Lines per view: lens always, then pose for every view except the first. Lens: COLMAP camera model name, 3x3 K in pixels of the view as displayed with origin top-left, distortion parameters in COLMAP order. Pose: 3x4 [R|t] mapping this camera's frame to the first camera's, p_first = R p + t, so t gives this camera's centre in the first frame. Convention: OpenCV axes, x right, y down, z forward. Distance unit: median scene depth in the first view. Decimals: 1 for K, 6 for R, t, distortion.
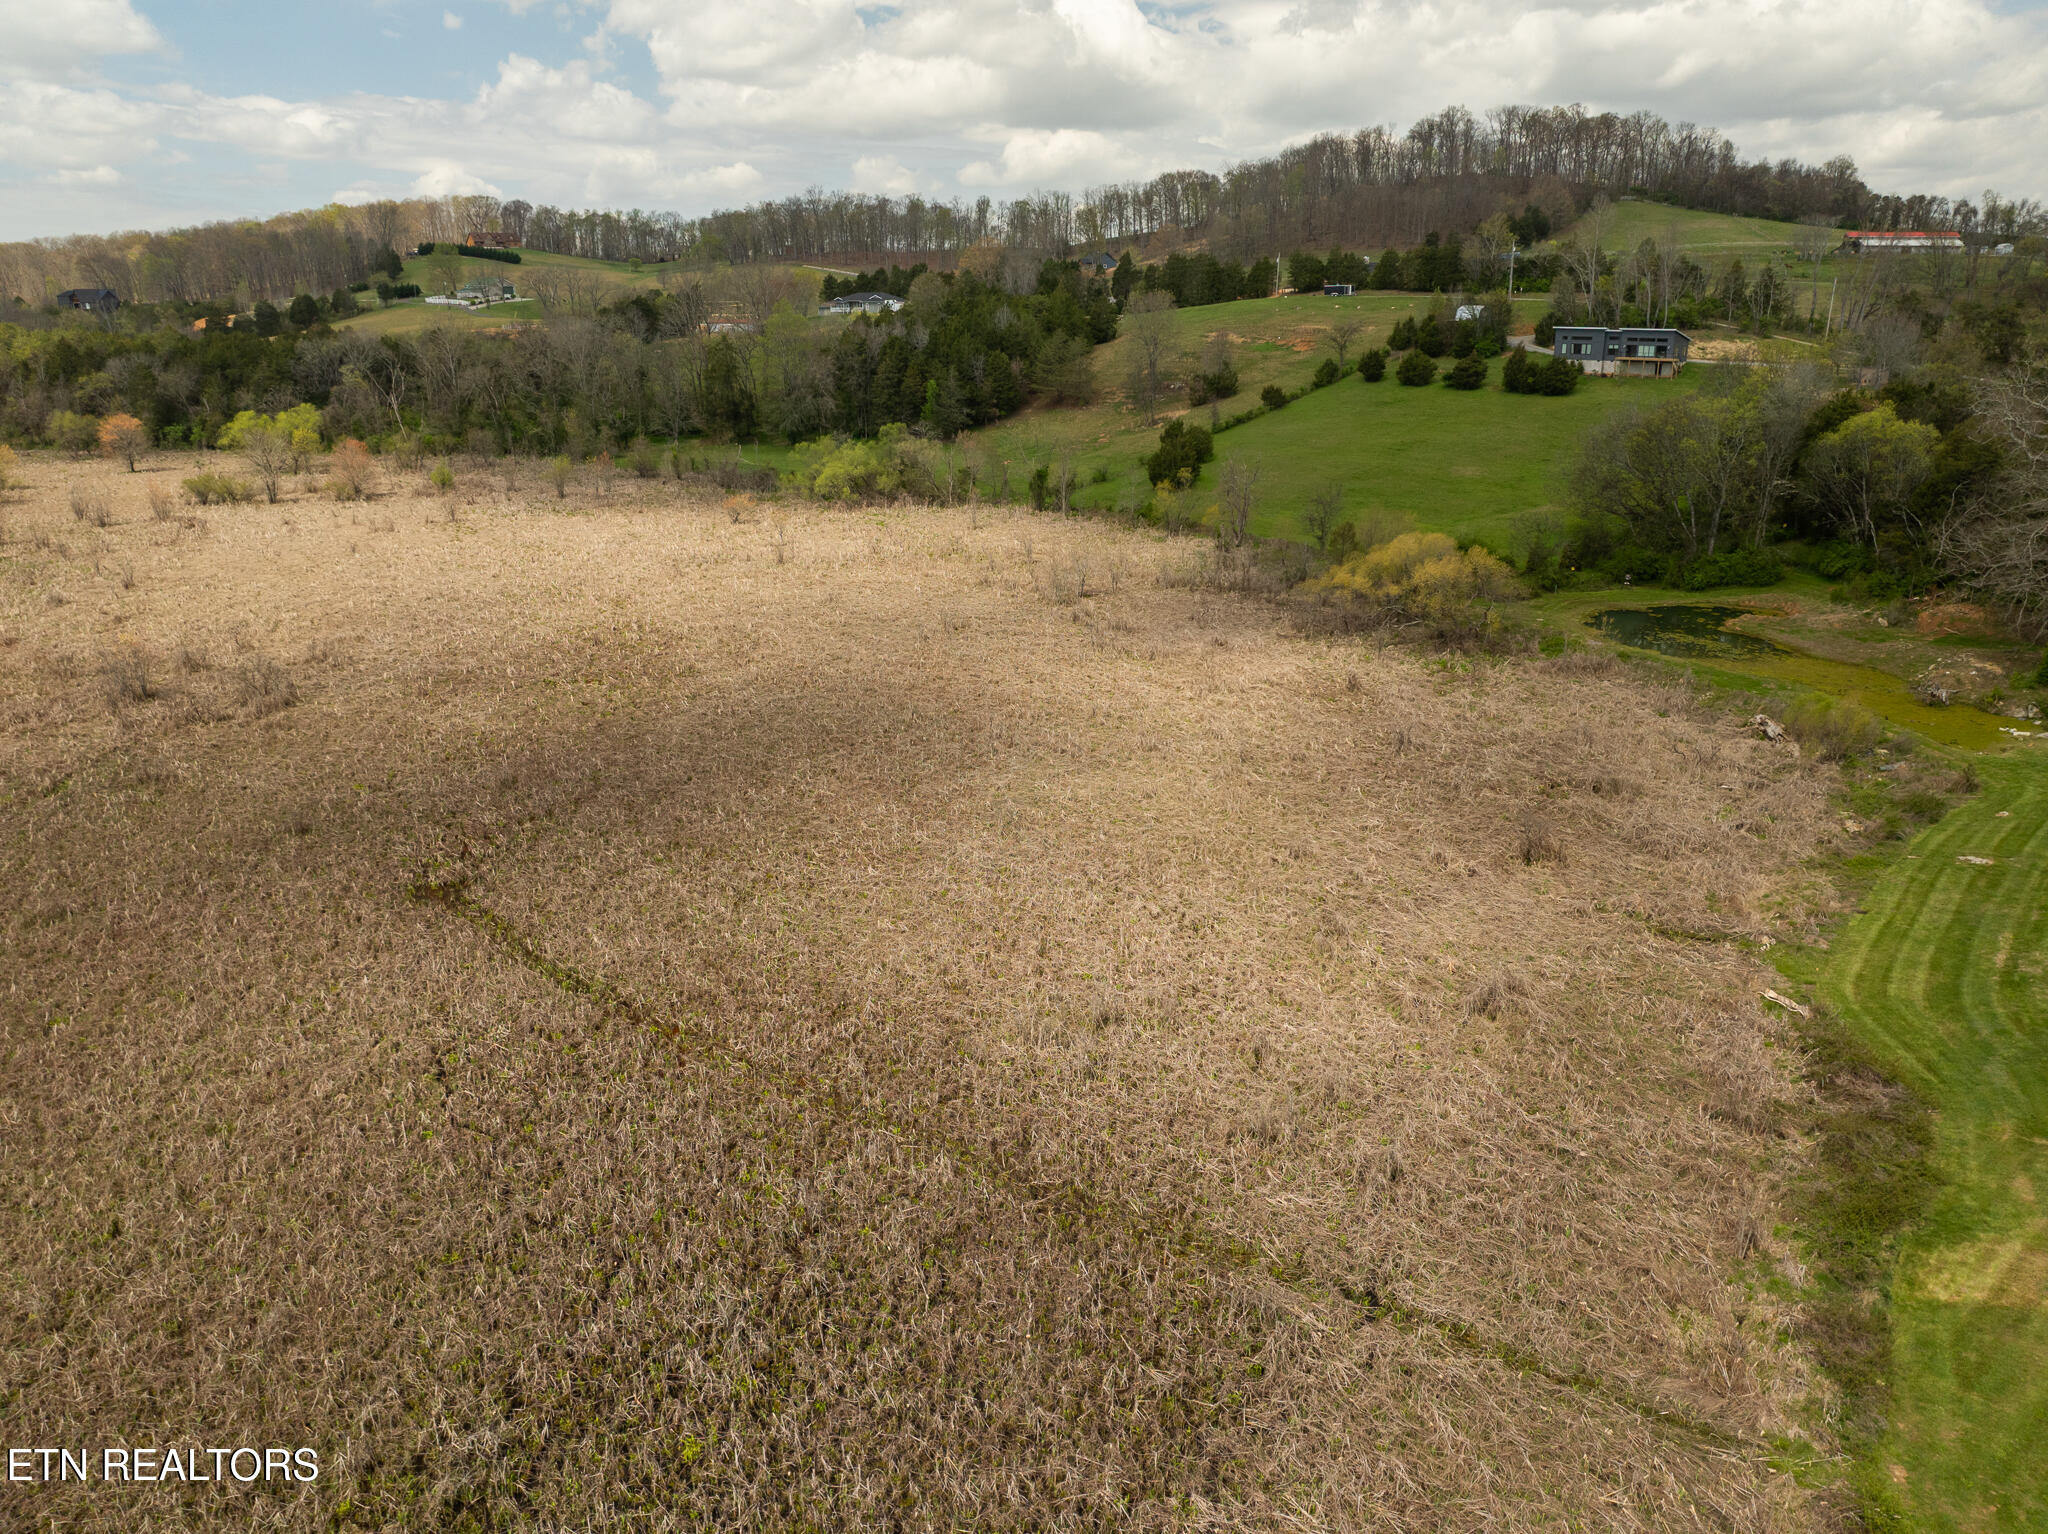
lens RADIAL K [[1450.8, 0, 1037.2], [0, 1450.8, 754.6], [0, 0, 1]] dist [-0.041047, 0.005661]
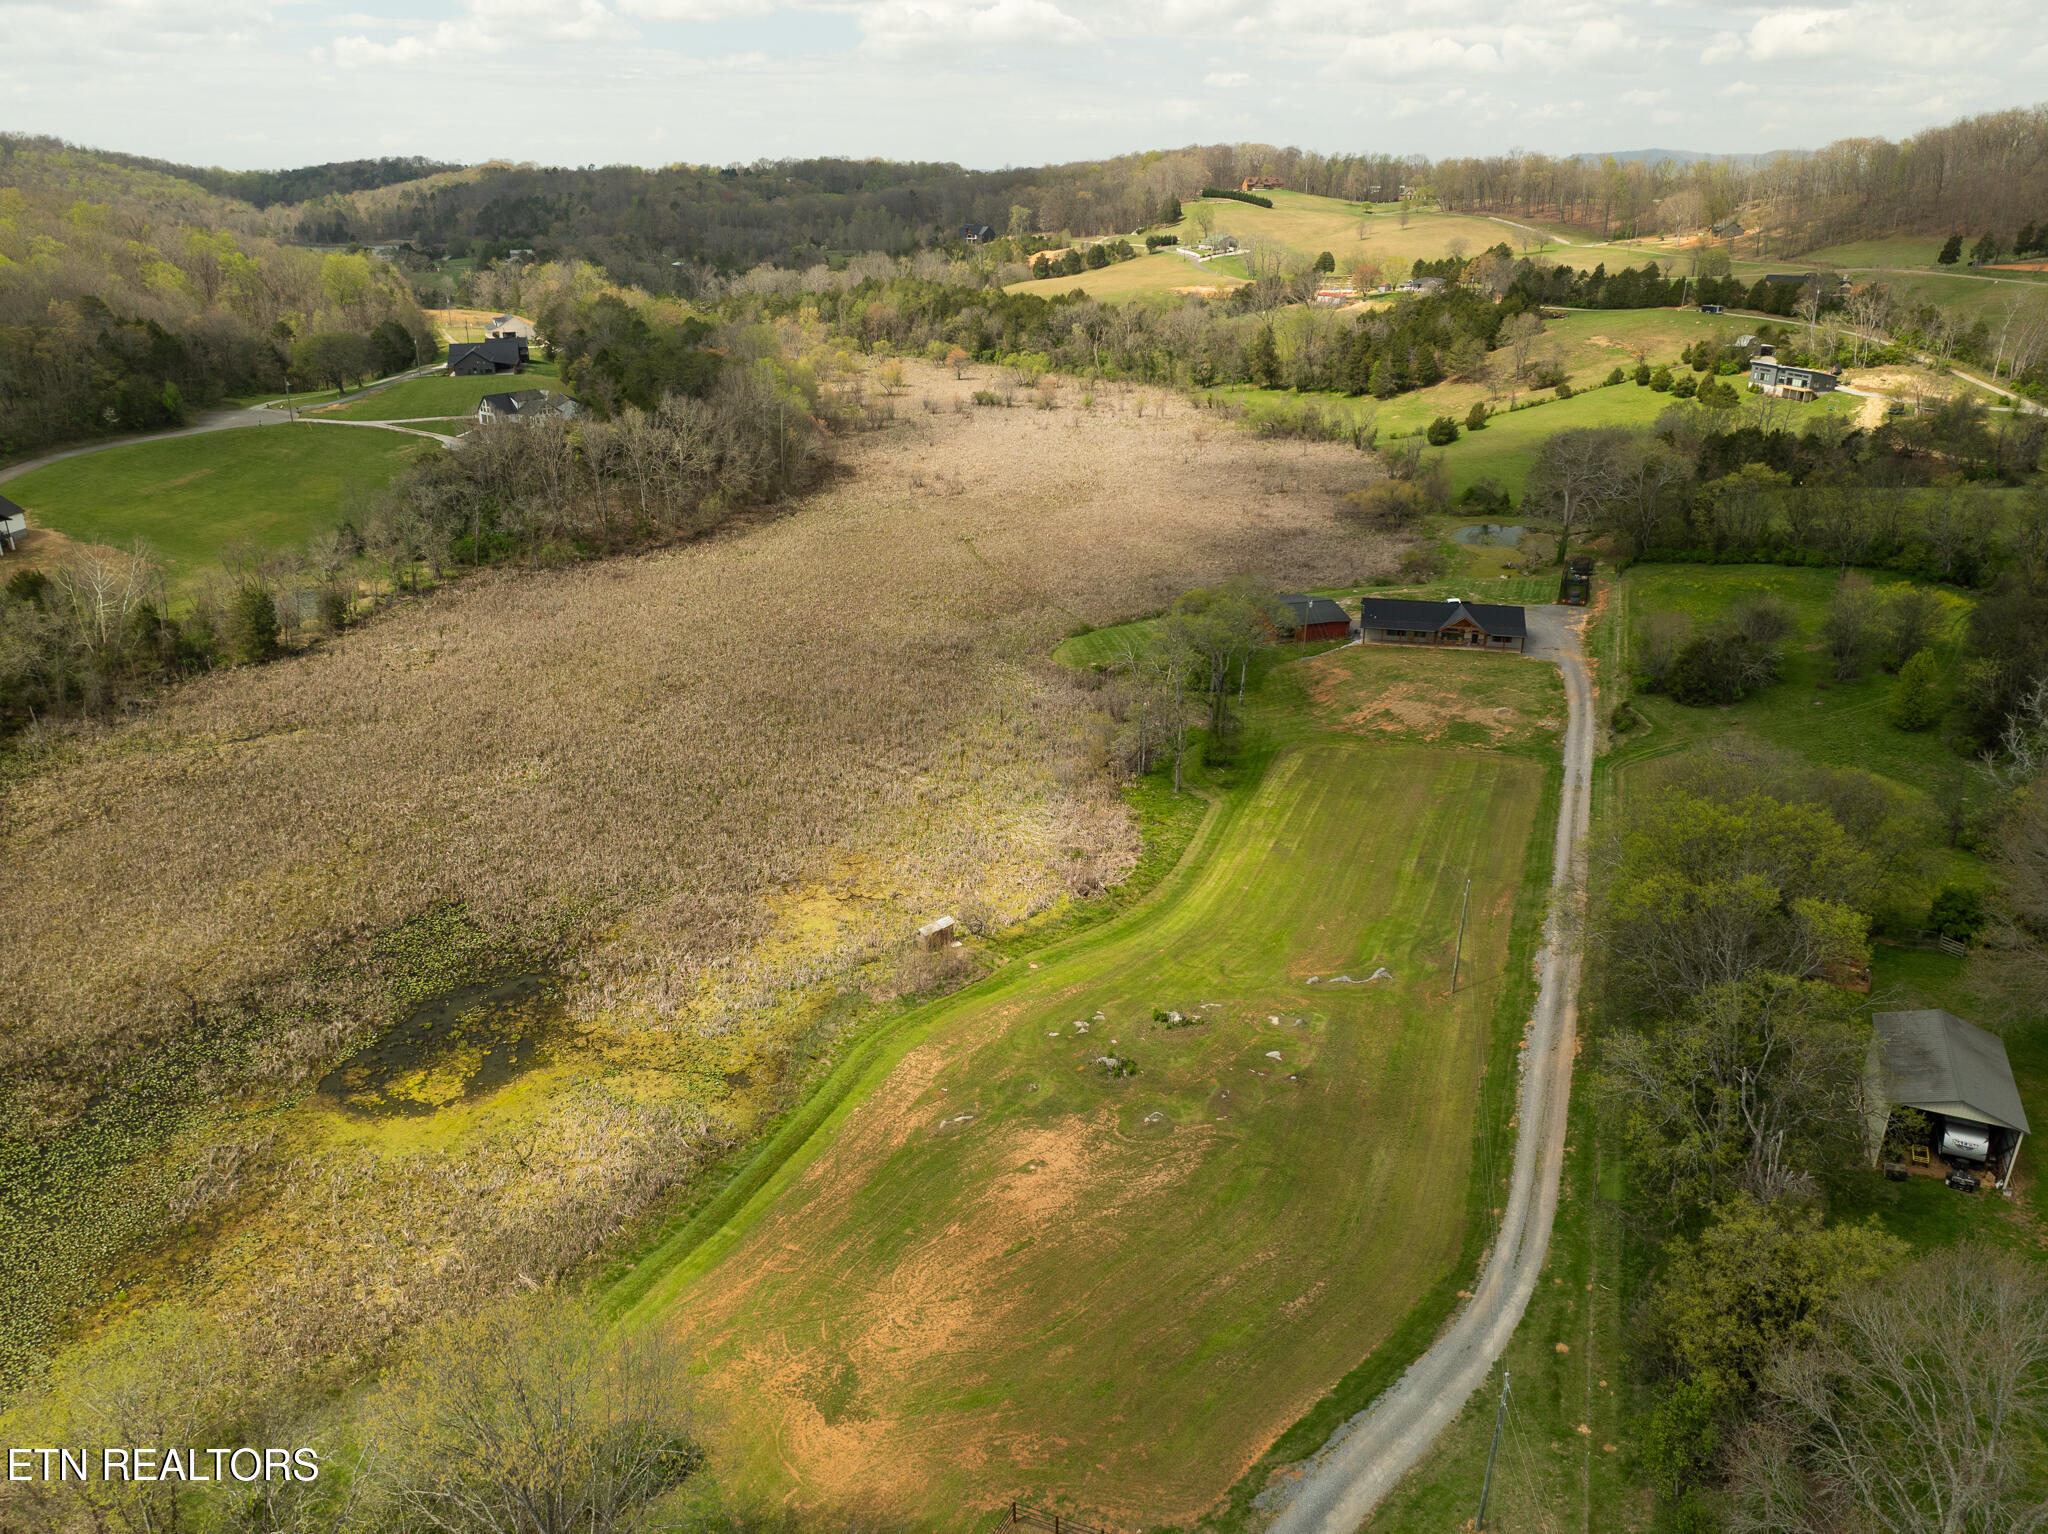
lens RADIAL K [[1450.8, 0, 1032.1], [0, 1450.8, 754.7], [0, 0, 1]] dist [-0.041047, 0.005661]
pose [[0.851645, 0.199304, -0.484746, 0.465265], [-0.160693, 0.979627, 0.120456, 0.043629], [0.498877, -0.024690, 0.866321, -0.612281]]
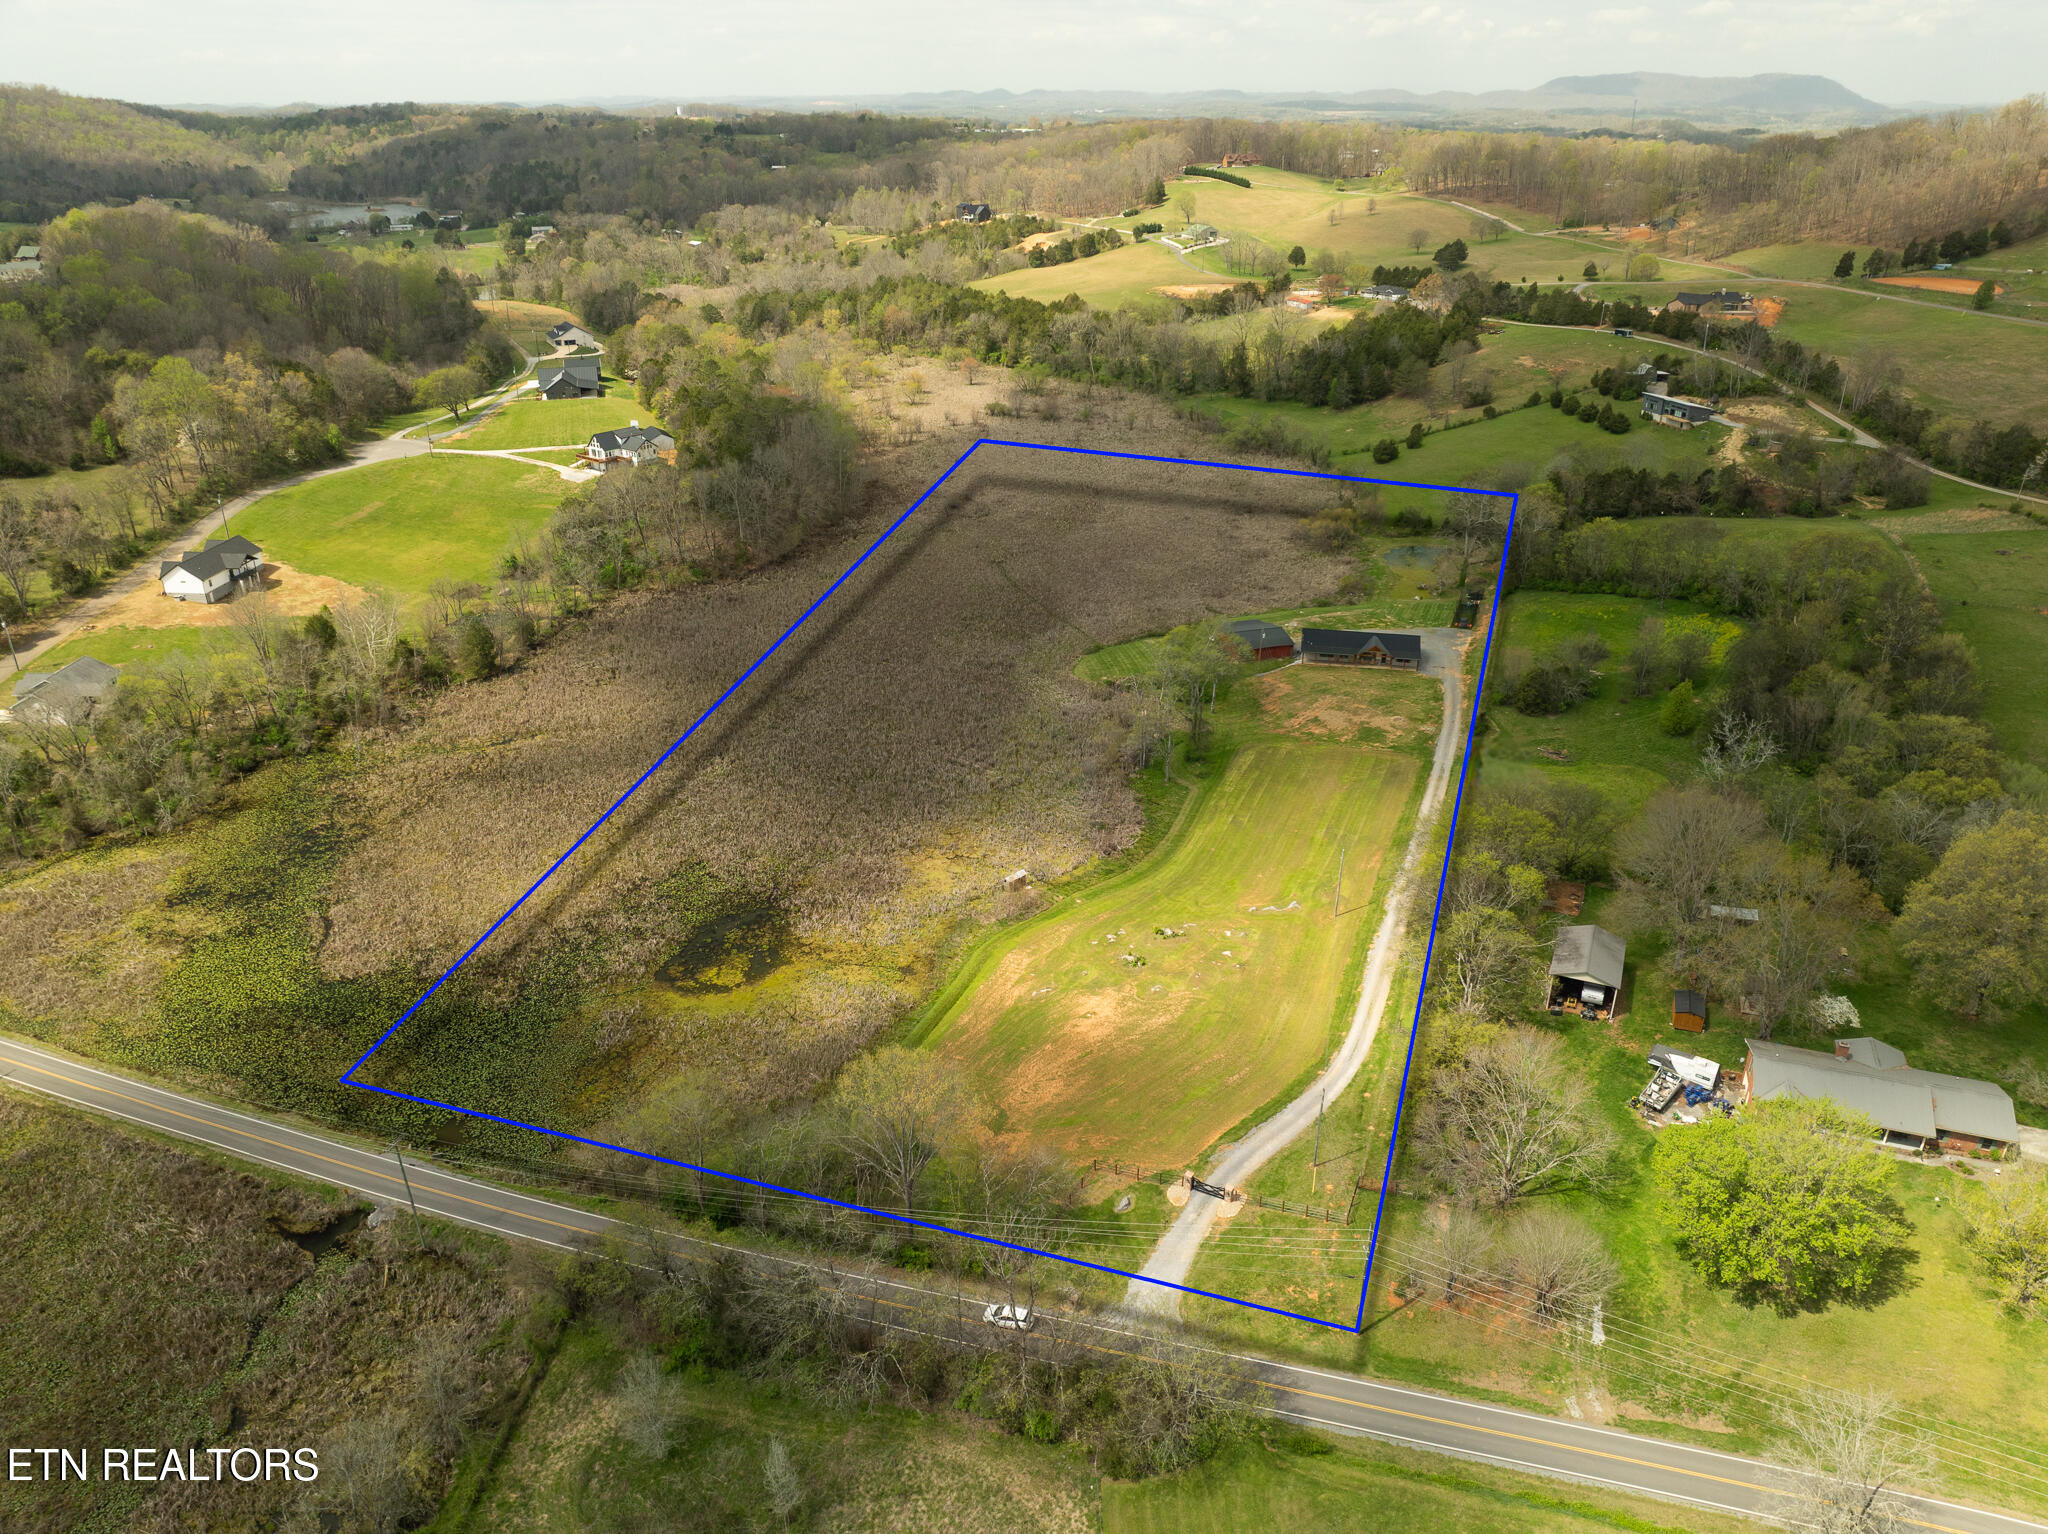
lens RADIAL K [[1450.8, 0, 1035.6], [0, 1450.8, 755.5], [0, 0, 1]] dist [-0.041047, 0.005661]
pose [[0.859591, 0.219185, -0.461586, 0.562315], [-0.158942, 0.973209, 0.166139, -0.027444], [0.485634, -0.069446, 0.871399, -0.866918]]
